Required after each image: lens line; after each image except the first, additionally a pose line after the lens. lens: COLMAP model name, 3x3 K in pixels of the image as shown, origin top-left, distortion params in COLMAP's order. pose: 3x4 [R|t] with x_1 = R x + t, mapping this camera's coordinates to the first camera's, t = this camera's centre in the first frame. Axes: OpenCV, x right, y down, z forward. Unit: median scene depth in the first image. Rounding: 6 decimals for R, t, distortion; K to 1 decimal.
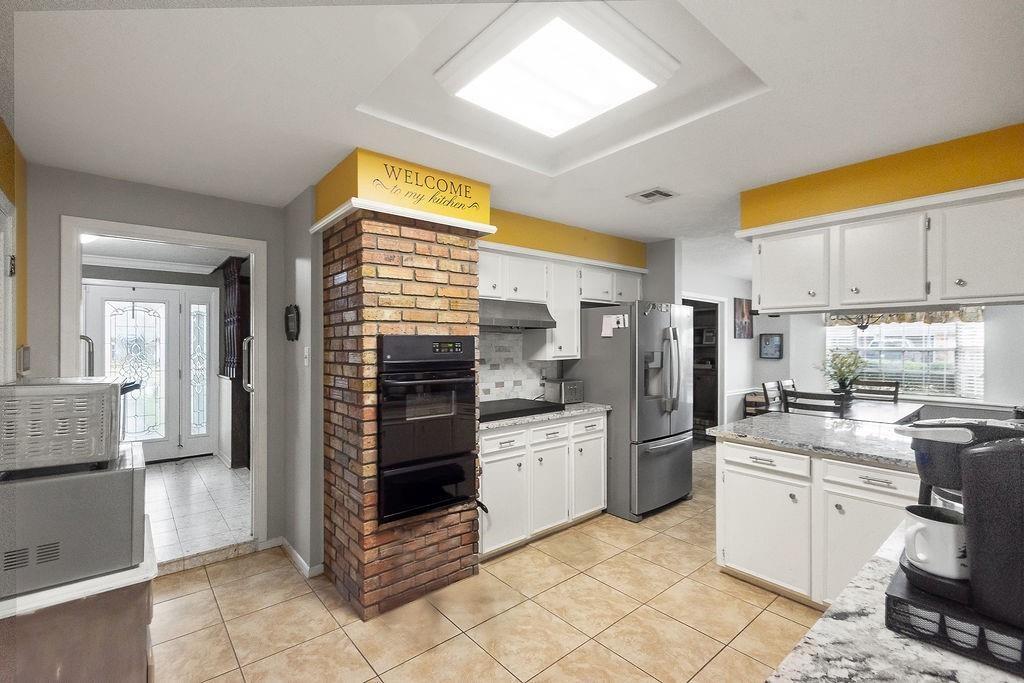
lens RADIAL K [[459.2, 0, 509.4], [0, 459.2, 339.5], [0, 0, 1]] dist [0.002204, -0.000964]
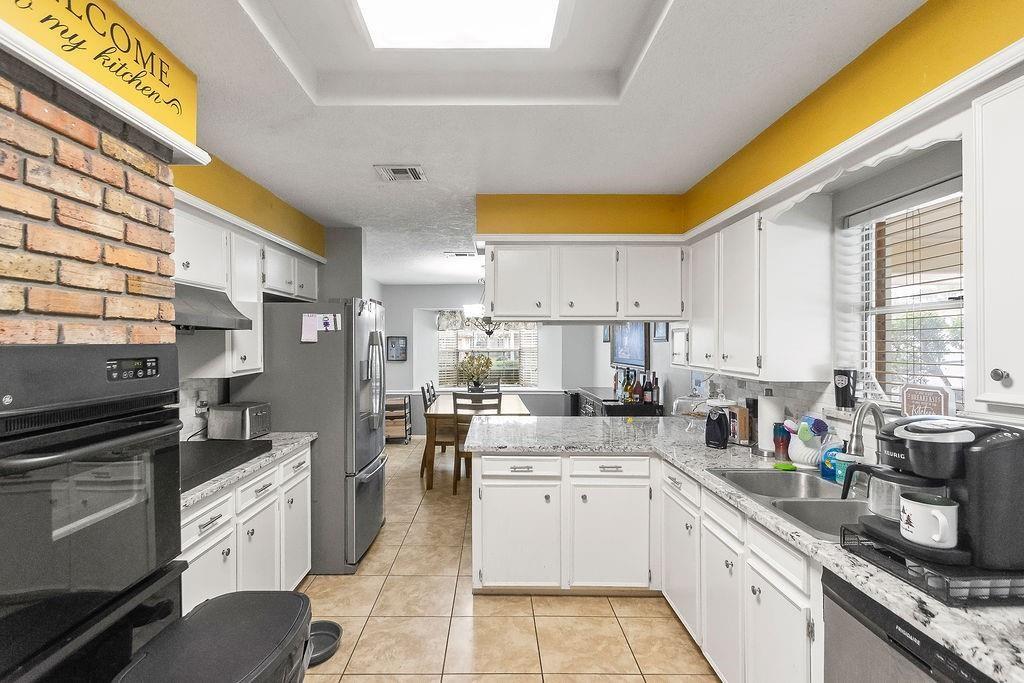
lens RADIAL K [[483.2, 0, 506.2], [0, 483.2, 343.2], [0, 0, 1]] dist [0.001331, -0.000639]
pose [[0.638624, 0.000431, 0.769519, -0.271007], [-0.007513, 0.999956, 0.005674, -0.015876], [-0.769482, -0.009405, 0.638599, 0.340138]]
